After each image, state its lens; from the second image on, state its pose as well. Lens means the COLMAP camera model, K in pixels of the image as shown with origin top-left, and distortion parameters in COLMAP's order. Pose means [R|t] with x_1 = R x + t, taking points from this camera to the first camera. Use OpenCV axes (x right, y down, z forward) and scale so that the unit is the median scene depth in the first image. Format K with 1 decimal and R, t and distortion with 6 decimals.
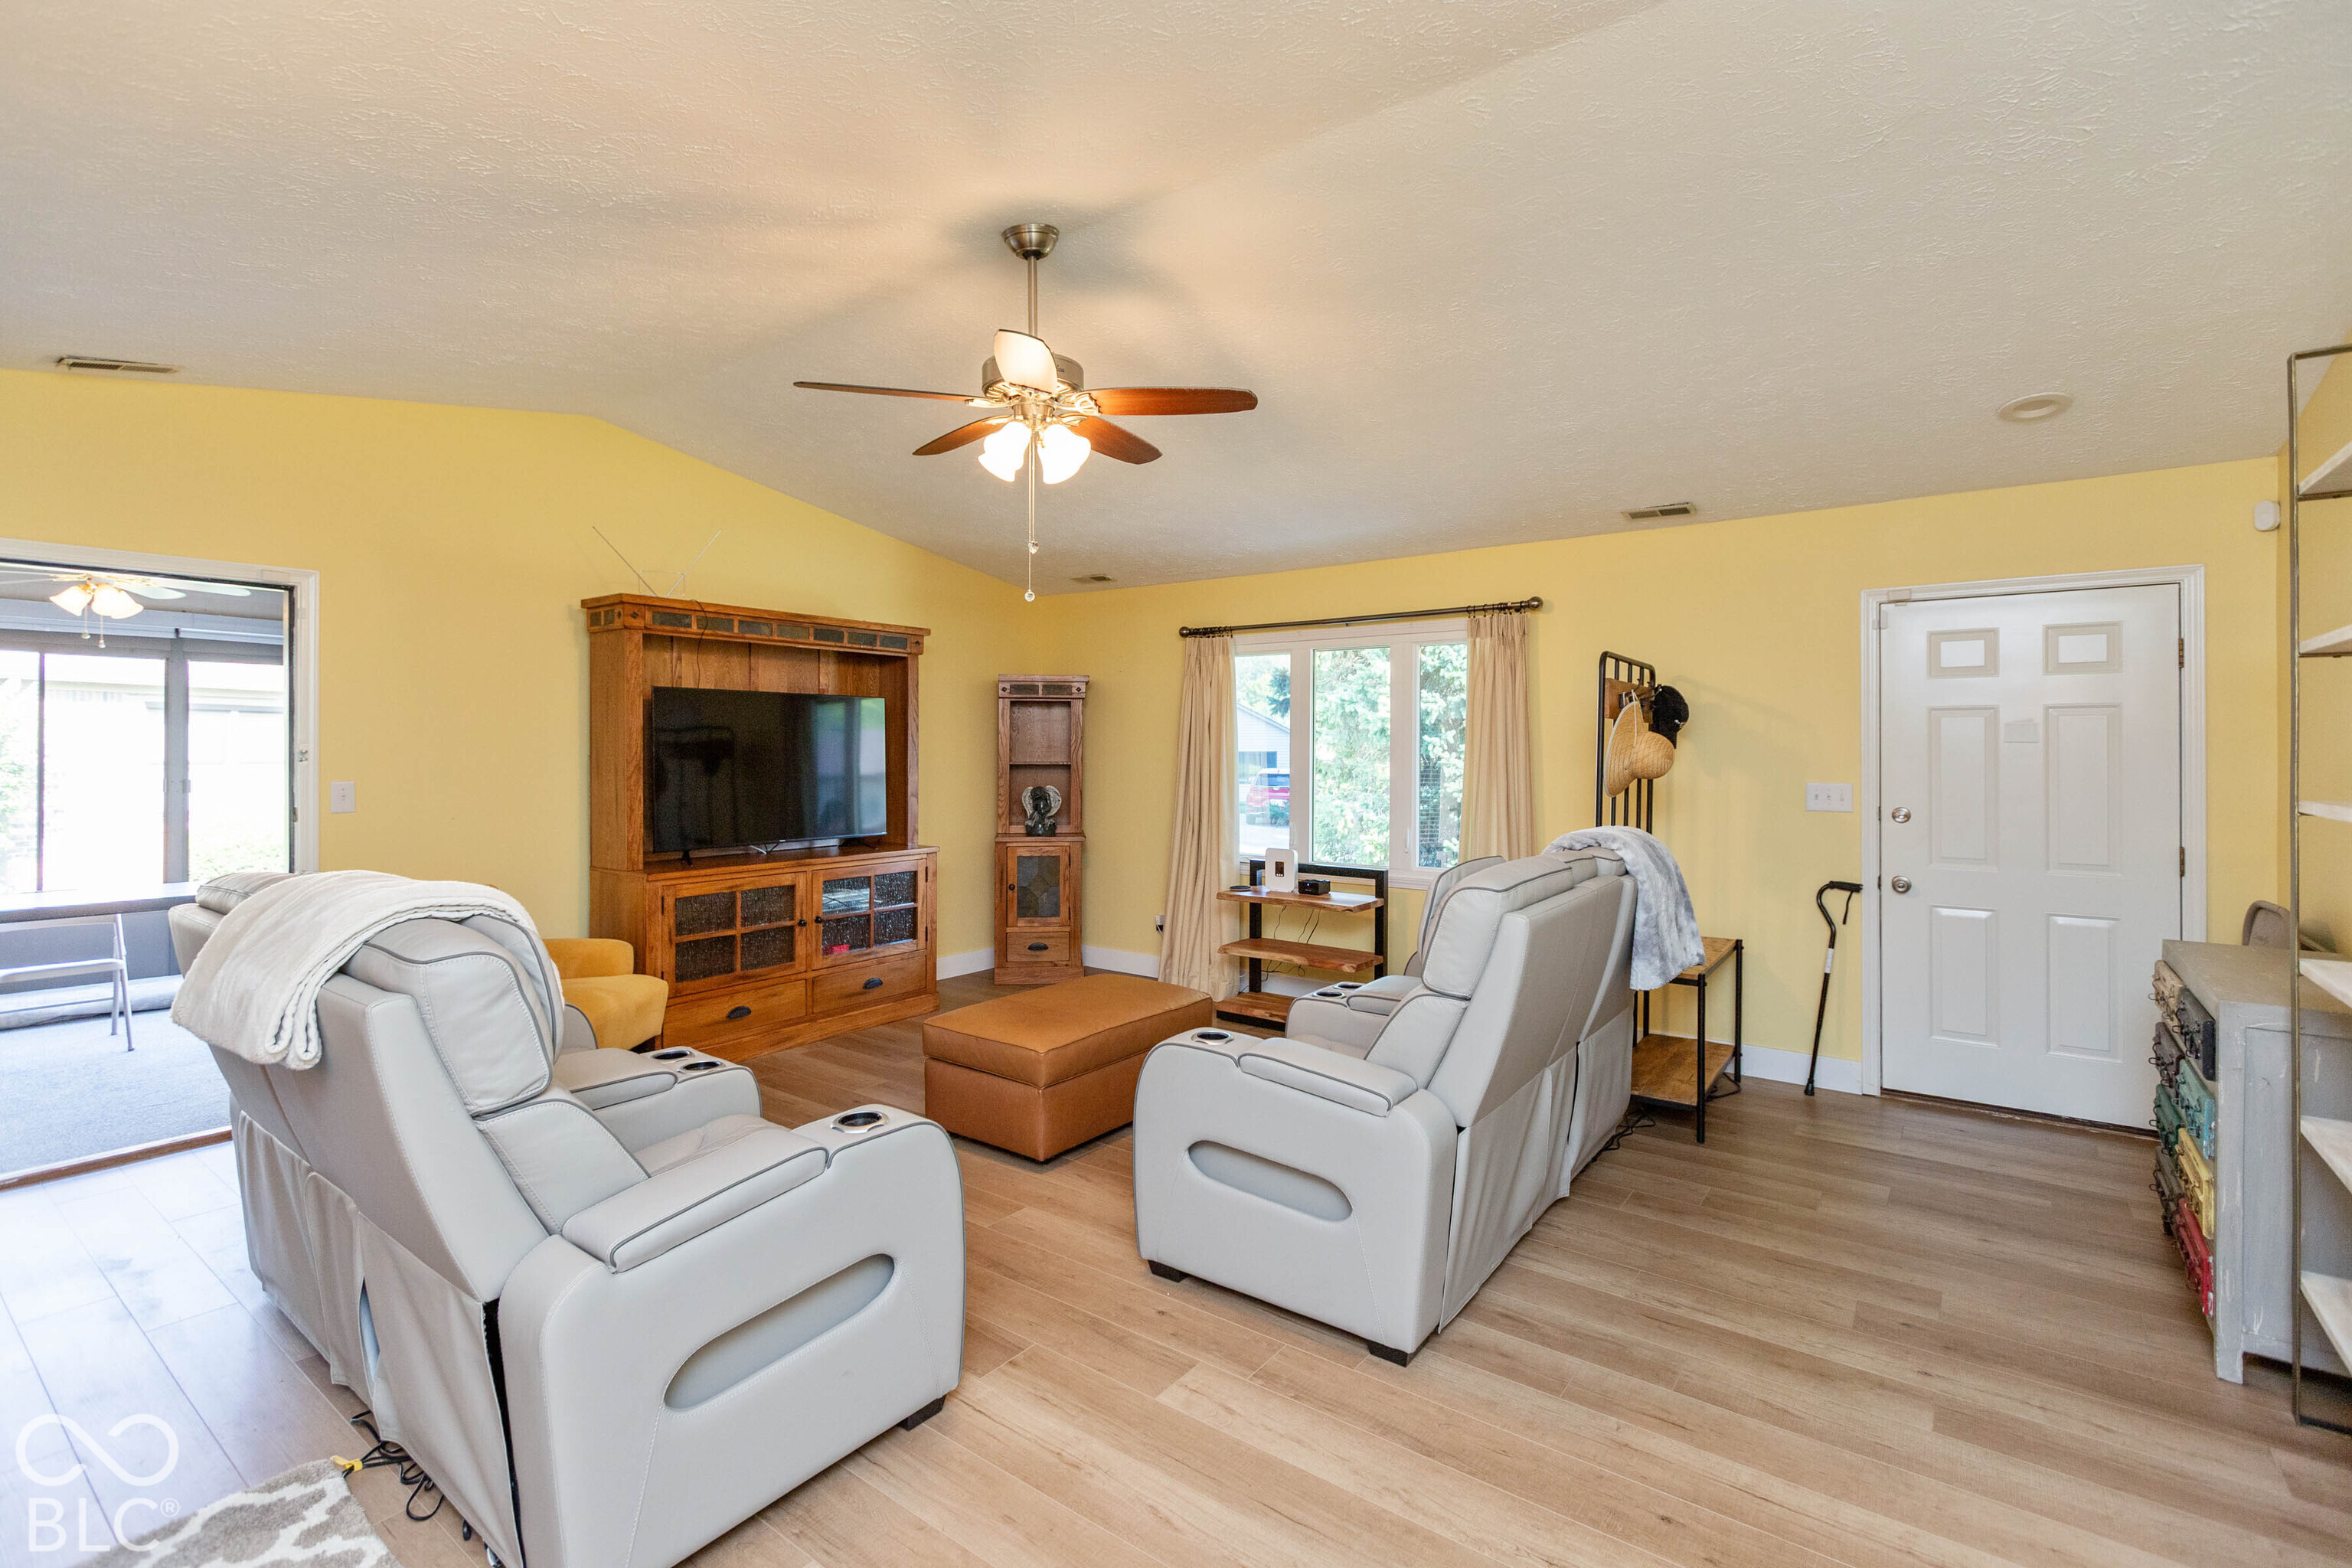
lens RADIAL K [[1072.7, 0, 1171.5], [0, 1072.7, 762.0], [0, 0, 1]] dist [0.007891, -0.000500]
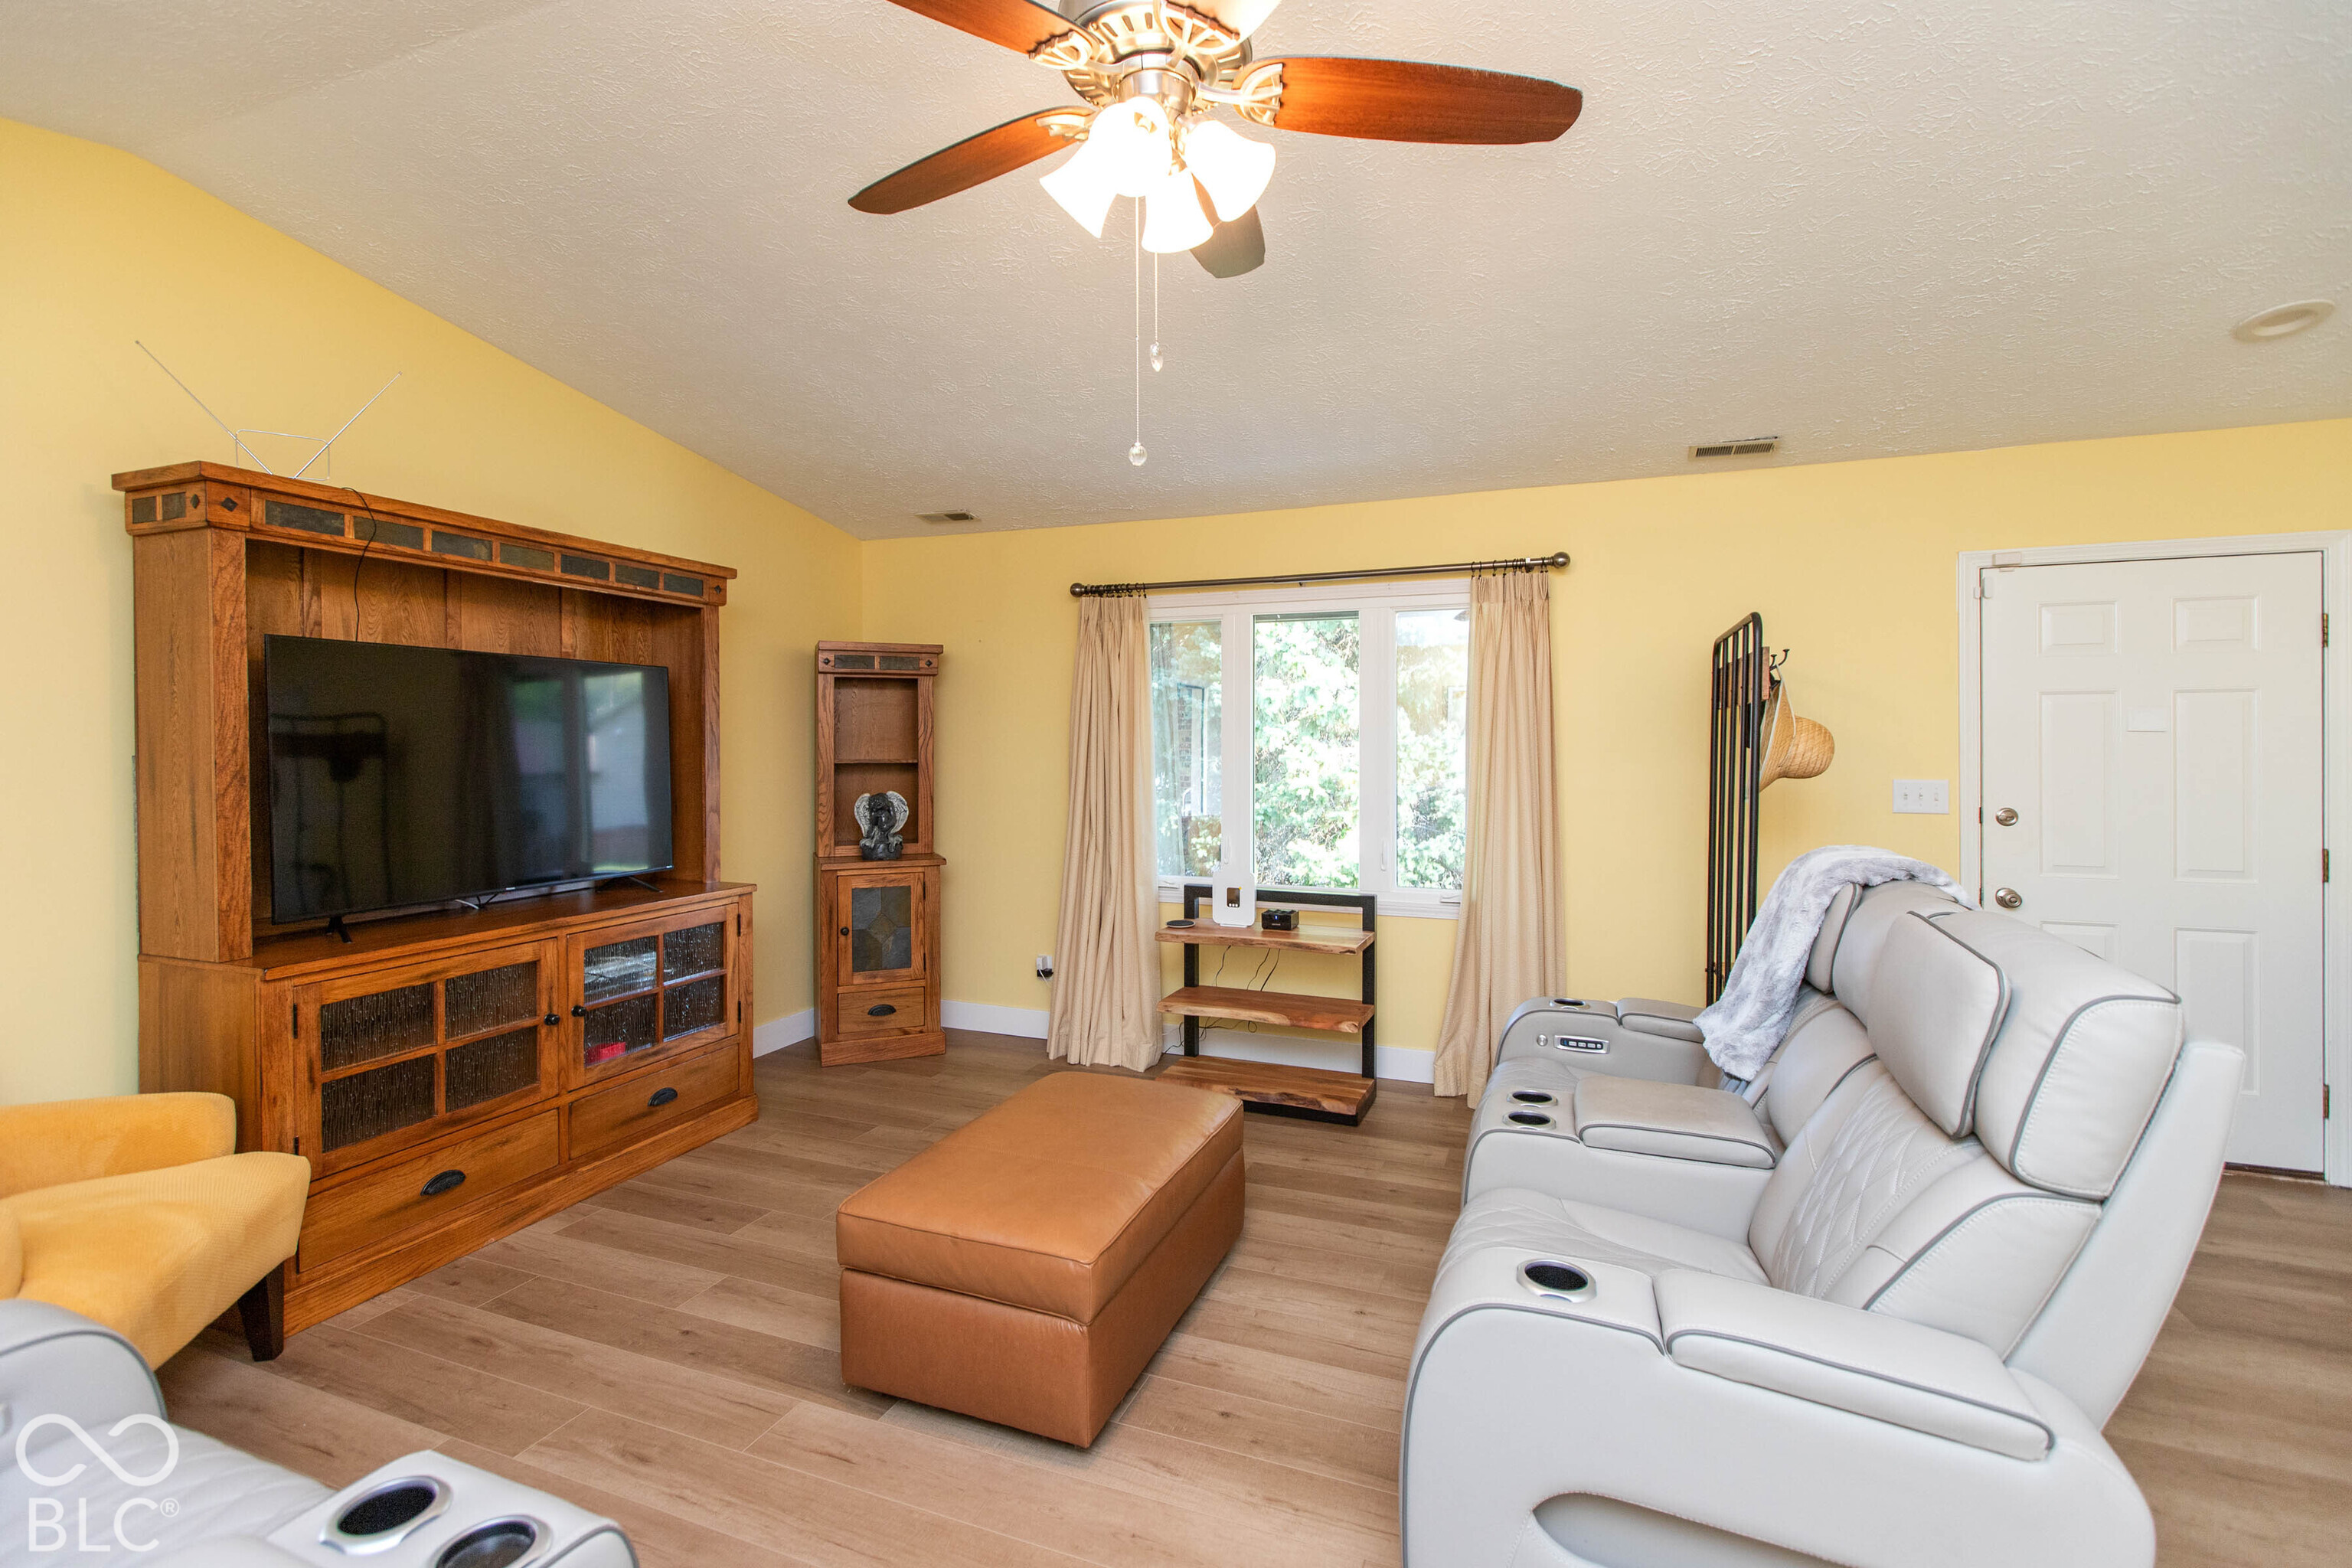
lens RADIAL K [[1072.7, 0, 1171.5], [0, 1072.7, 762.0], [0, 0, 1]] dist [0.007891, -0.000500]
pose [[0.964723, -0.007161, 0.263169, -0.148403], [0.005533, 0.999961, 0.006927, -0.003080], [-0.263208, -0.005227, 0.964725, 0.278580]]
